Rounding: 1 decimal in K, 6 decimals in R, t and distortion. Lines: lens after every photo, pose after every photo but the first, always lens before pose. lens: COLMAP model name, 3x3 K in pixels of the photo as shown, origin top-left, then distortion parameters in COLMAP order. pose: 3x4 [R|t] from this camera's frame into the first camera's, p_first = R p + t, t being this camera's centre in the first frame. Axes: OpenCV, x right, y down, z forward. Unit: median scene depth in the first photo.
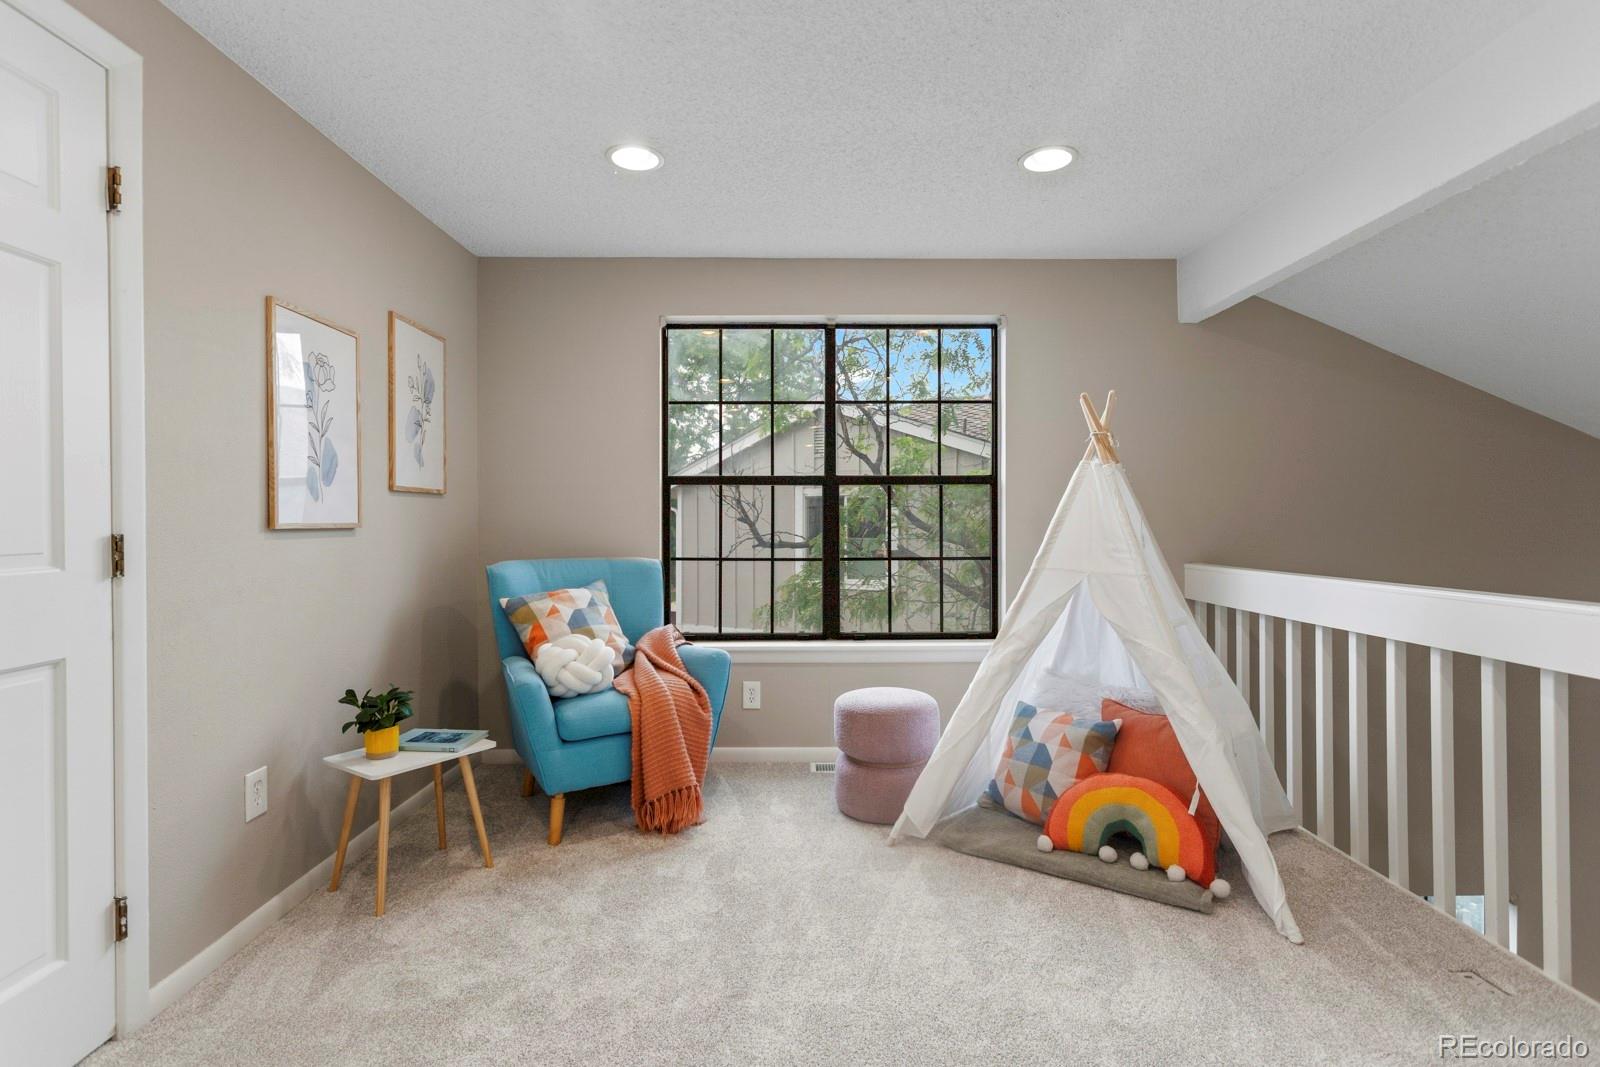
lens RADIAL K [[784.8, 0, 803.8], [0, 784.8, 526.0], [0, 0, 1]] dist [0.005074, 0.003237]
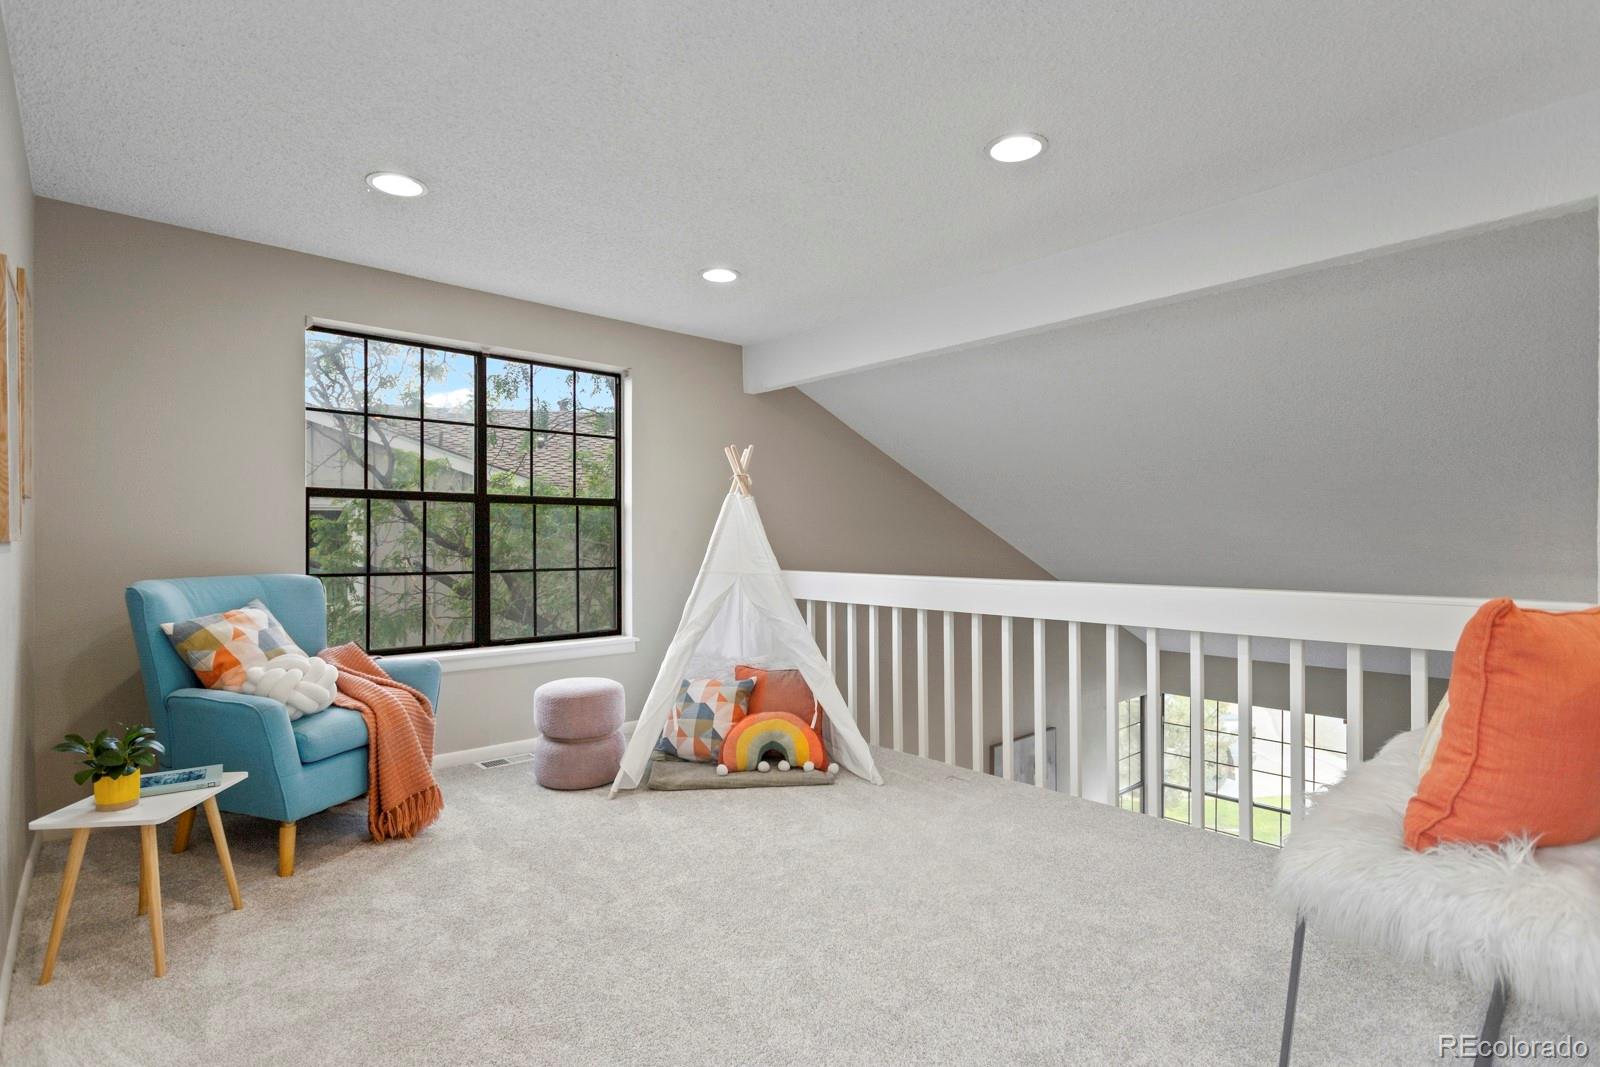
lens RADIAL K [[784.8, 0, 801.5], [0, 784.8, 537.4], [0, 0, 1]] dist [0.005074, 0.003237]
pose [[0.751627, 0.004143, 0.659576, -0.471027], [0.001169, 0.999970, -0.007613, 0.005231], [-0.659588, 0.006493, 0.751599, -0.123955]]
